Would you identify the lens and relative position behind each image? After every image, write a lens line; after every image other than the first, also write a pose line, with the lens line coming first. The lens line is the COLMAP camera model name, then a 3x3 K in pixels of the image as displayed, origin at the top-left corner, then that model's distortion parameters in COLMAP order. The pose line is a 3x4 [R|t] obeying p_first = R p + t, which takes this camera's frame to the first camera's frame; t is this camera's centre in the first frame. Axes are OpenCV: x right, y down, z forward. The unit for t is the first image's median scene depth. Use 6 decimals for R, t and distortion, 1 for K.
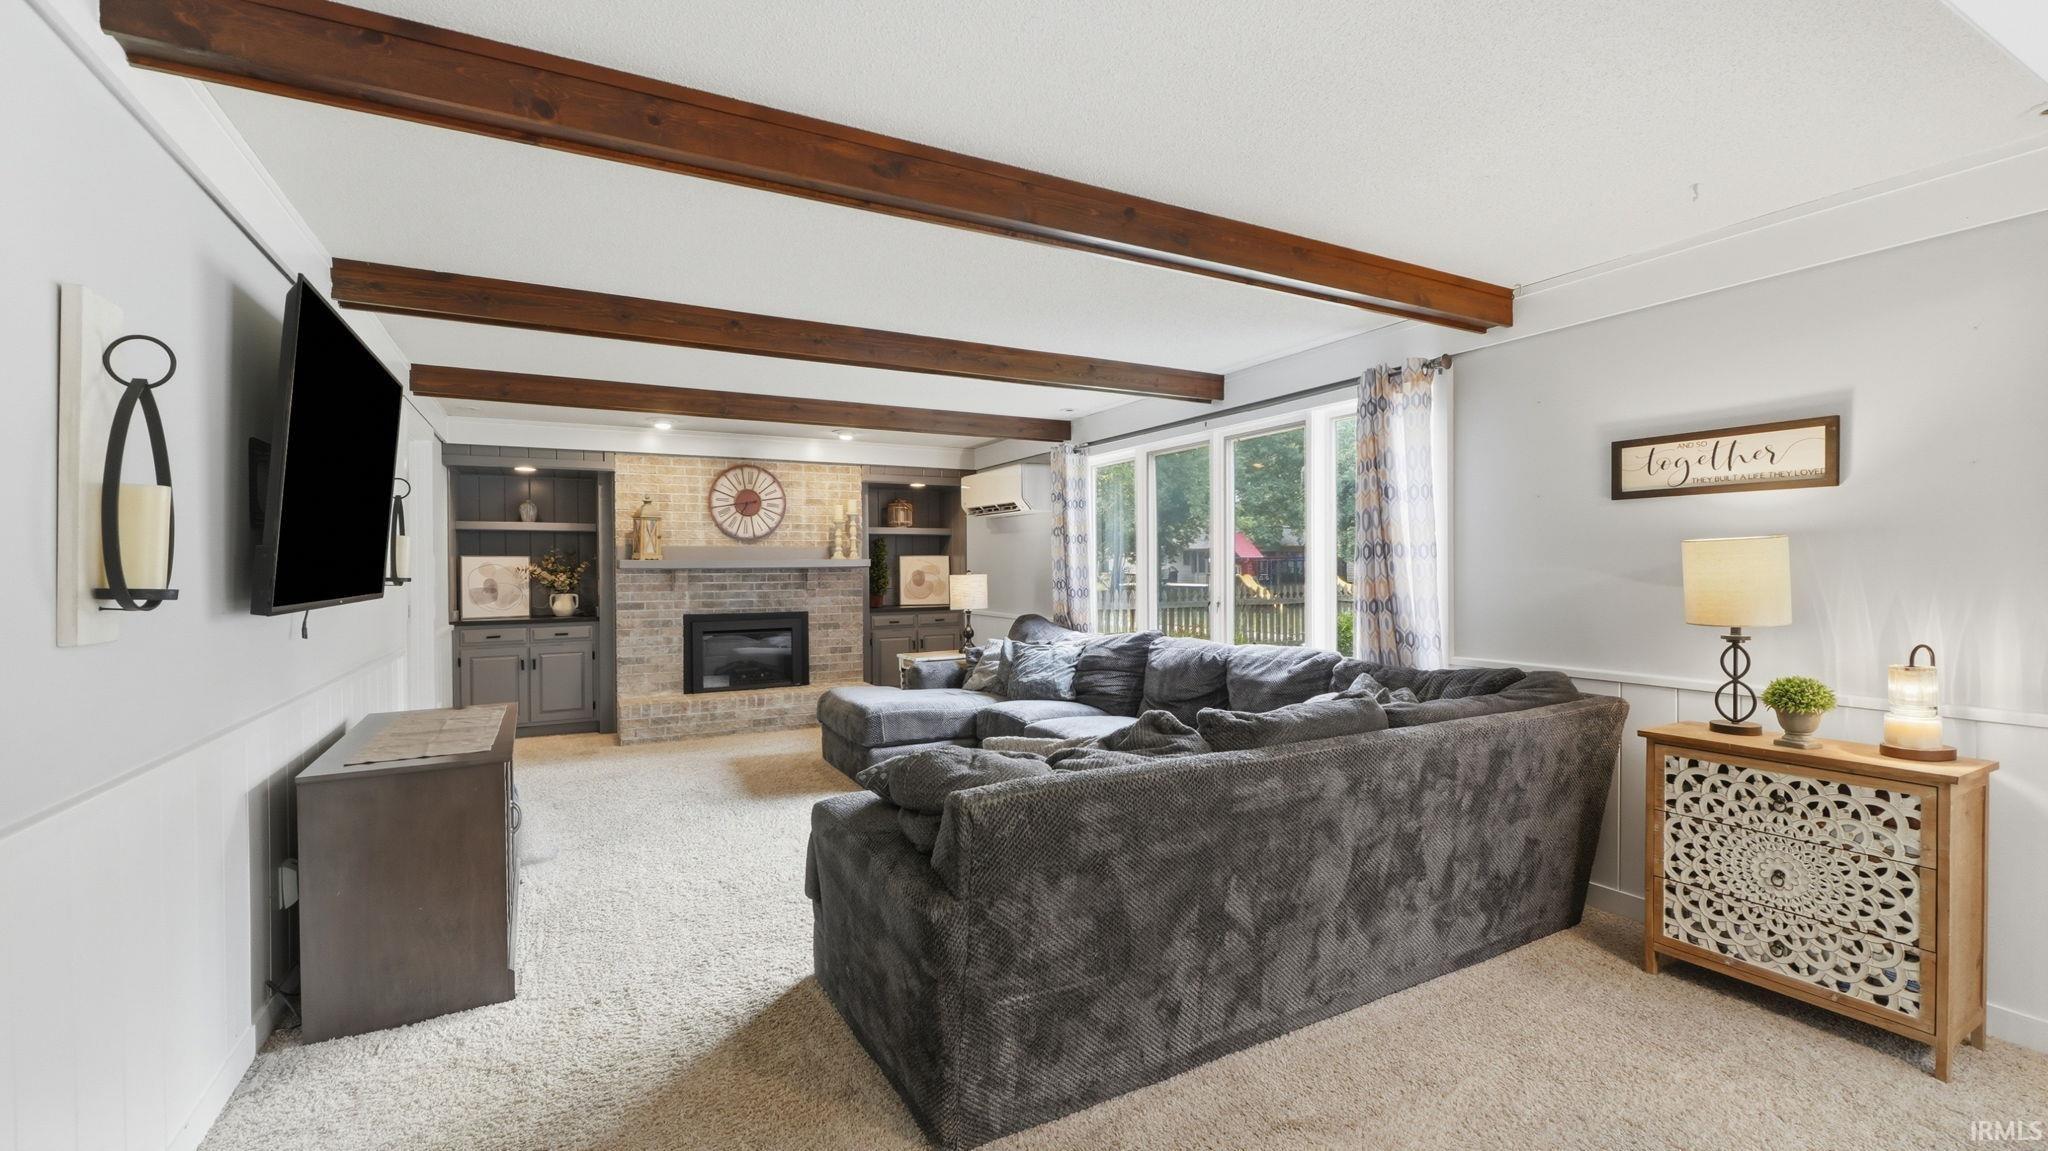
lens RADIAL K [[868.3, 0, 1026.0], [0, 868.3, 577.5], [0, 0, 1]] dist [-0.001618, 0.000878]
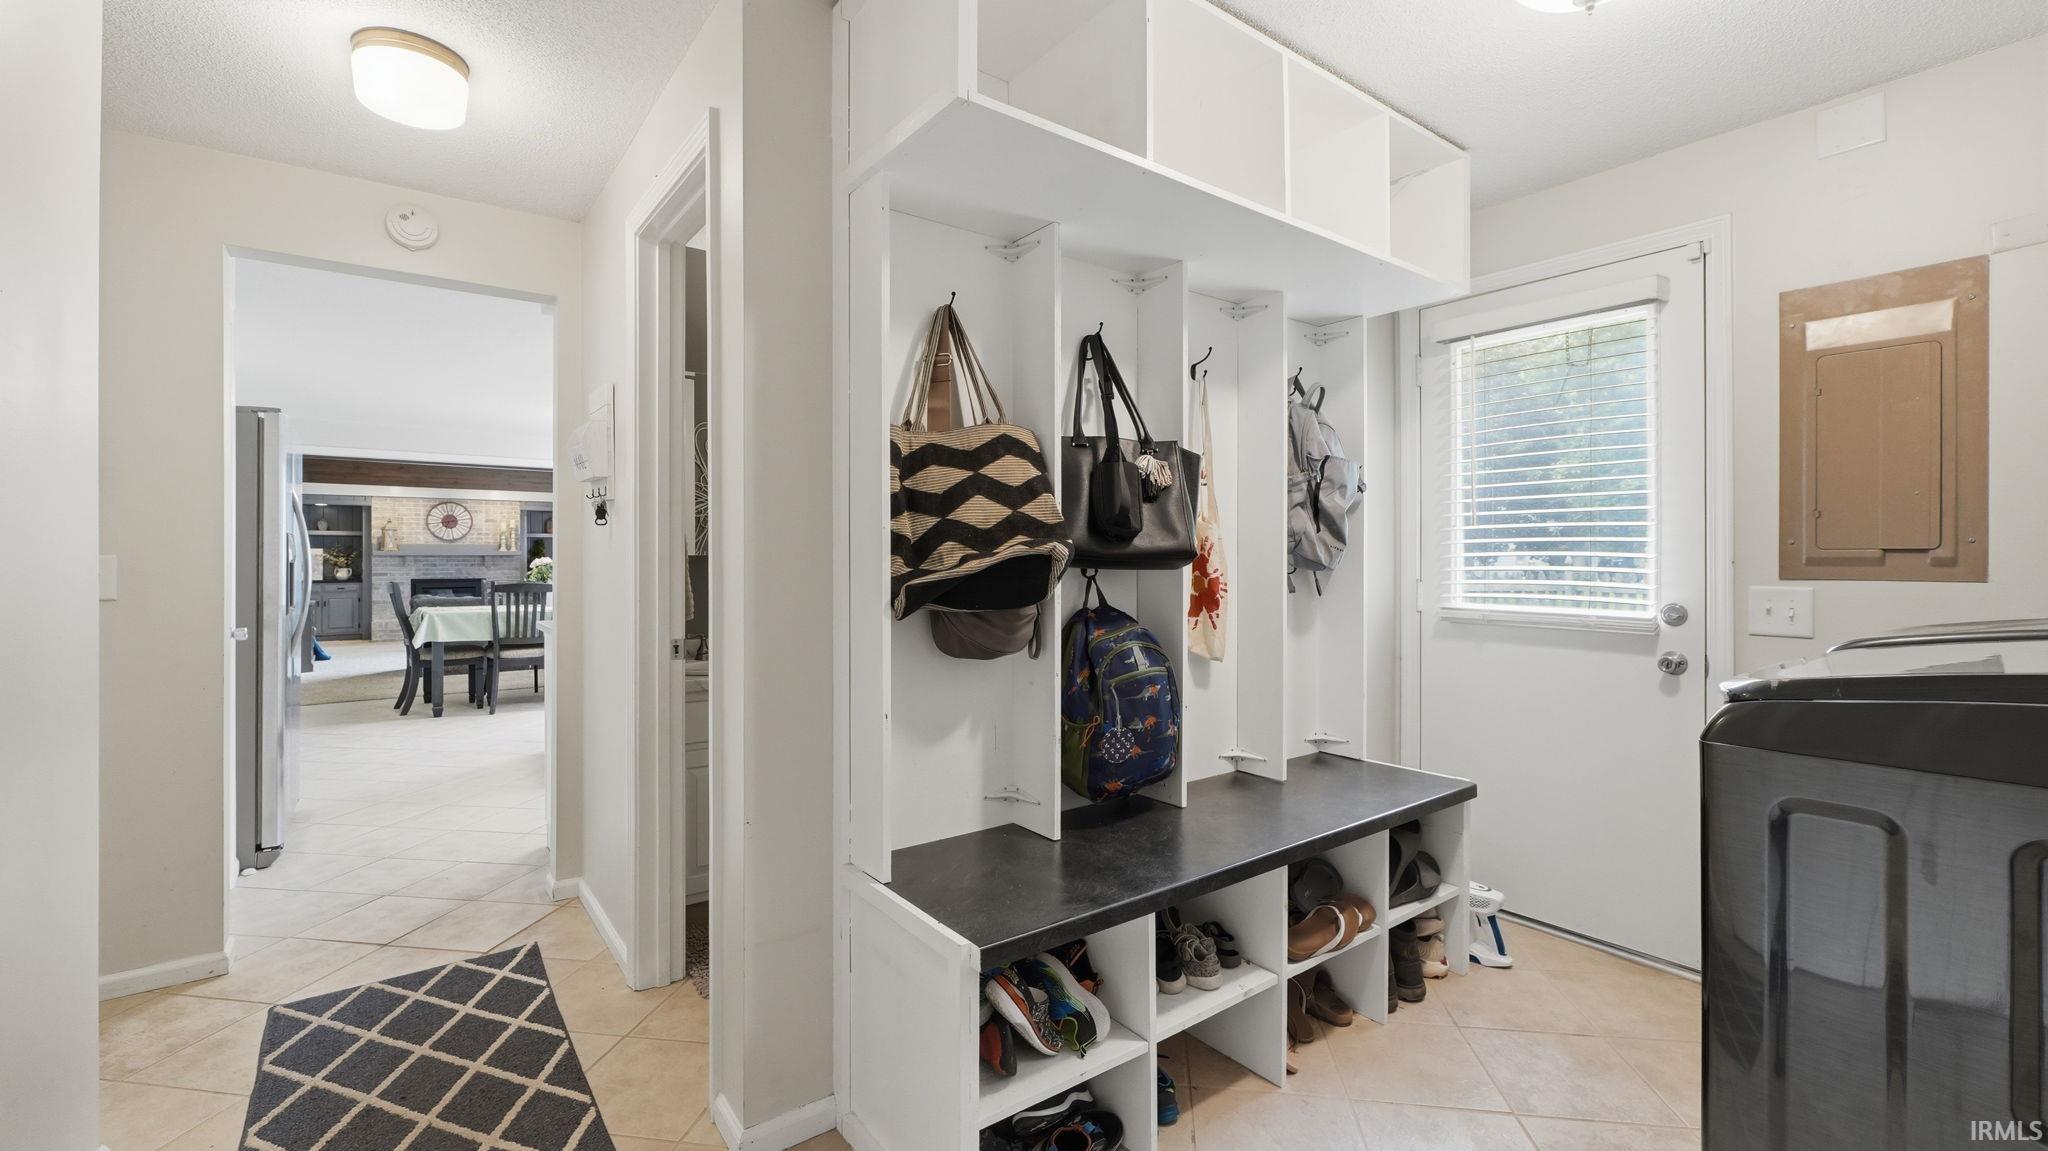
lens RADIAL K [[868.3, 0, 1021.8], [0, 868.3, 562.9], [0, 0, 1]] dist [-0.001618, 0.000878]
pose [[0.988240, 0.003711, 0.152866, 0.665177], [-0.002316, 0.999954, -0.009306, 0.021636], [-0.152893, 0.008842, 0.988203, -1.137777]]
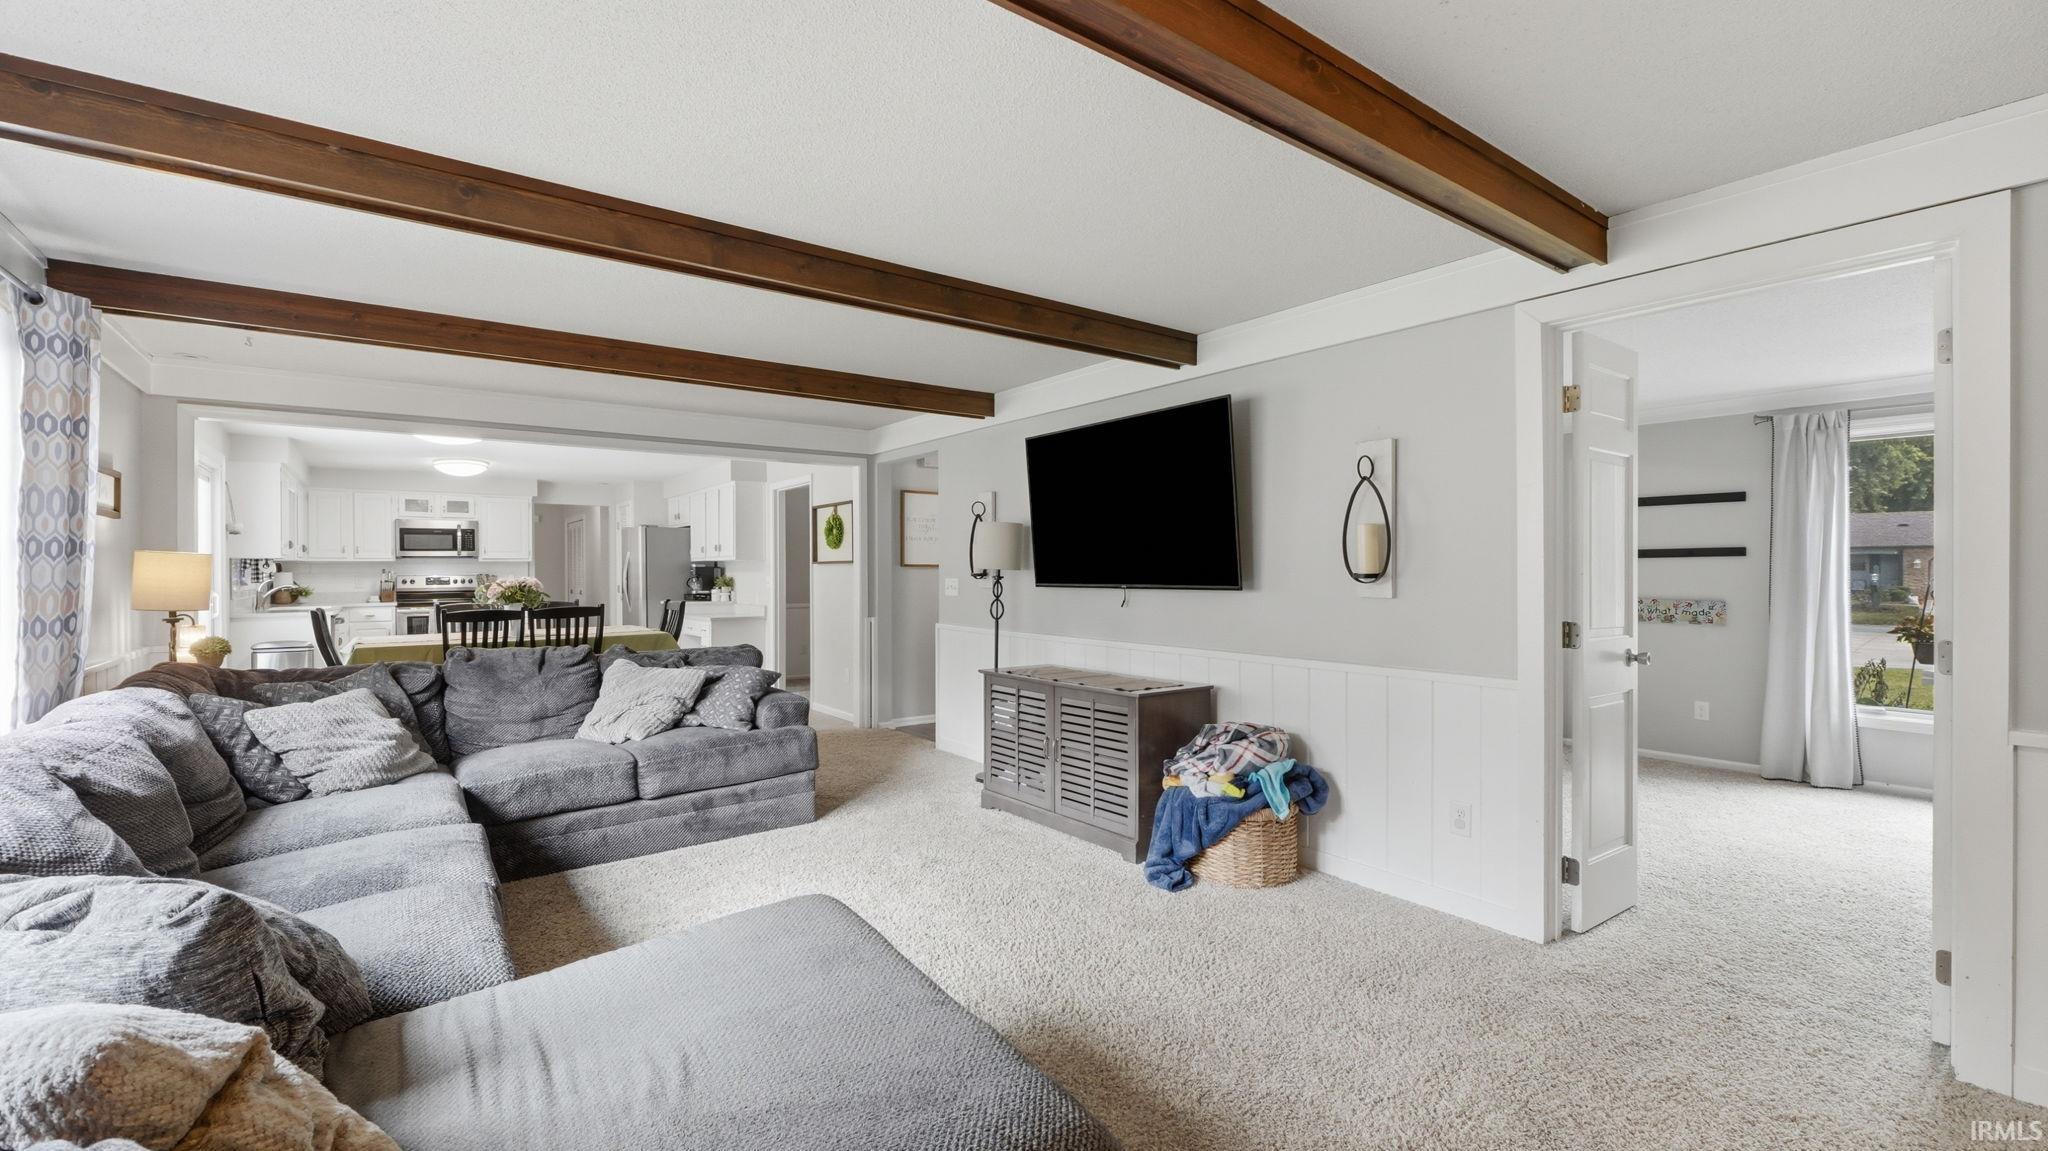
lens RADIAL K [[868.3, 0, 1022.0], [0, 868.3, 577.7], [0, 0, 1]] dist [-0.001618, 0.000878]
pose [[-0.989167, 0.006967, -0.146632, -0.155914], [0.004285, 0.999818, 0.018602, -0.008795], [0.146735, 0.017772, -0.989016, 1.050546]]
